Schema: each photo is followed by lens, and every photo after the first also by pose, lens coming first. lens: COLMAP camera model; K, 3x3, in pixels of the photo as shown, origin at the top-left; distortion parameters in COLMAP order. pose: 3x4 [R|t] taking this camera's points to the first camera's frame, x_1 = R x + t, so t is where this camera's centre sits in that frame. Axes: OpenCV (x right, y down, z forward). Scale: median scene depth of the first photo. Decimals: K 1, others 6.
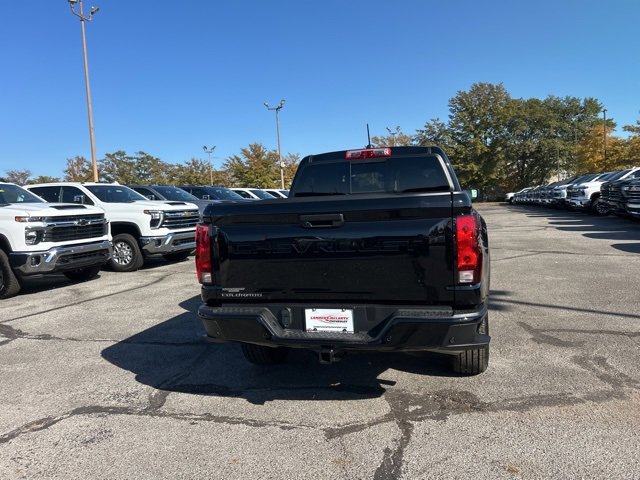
lens RADIAL K [[475.4, 0, 322.9], [0, 475.4, 239.6], [0, 0, 1]] dist [0.038500, -0.039463]
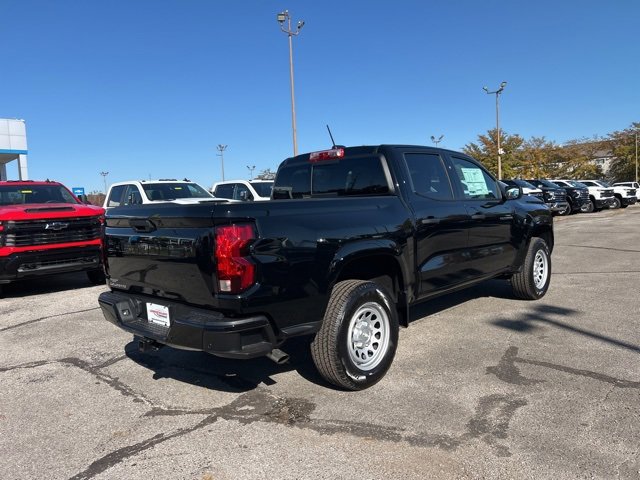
lens RADIAL K [[475.4, 0, 322.9], [0, 475.4, 239.6], [0, 0, 1]] dist [0.038500, -0.039463]
pose [[0.879389, 0.042711, -0.474183, 0.661238], [-0.031870, 0.999015, 0.030881, -0.040614], [0.475035, -0.012044, 0.879884, 0.139540]]
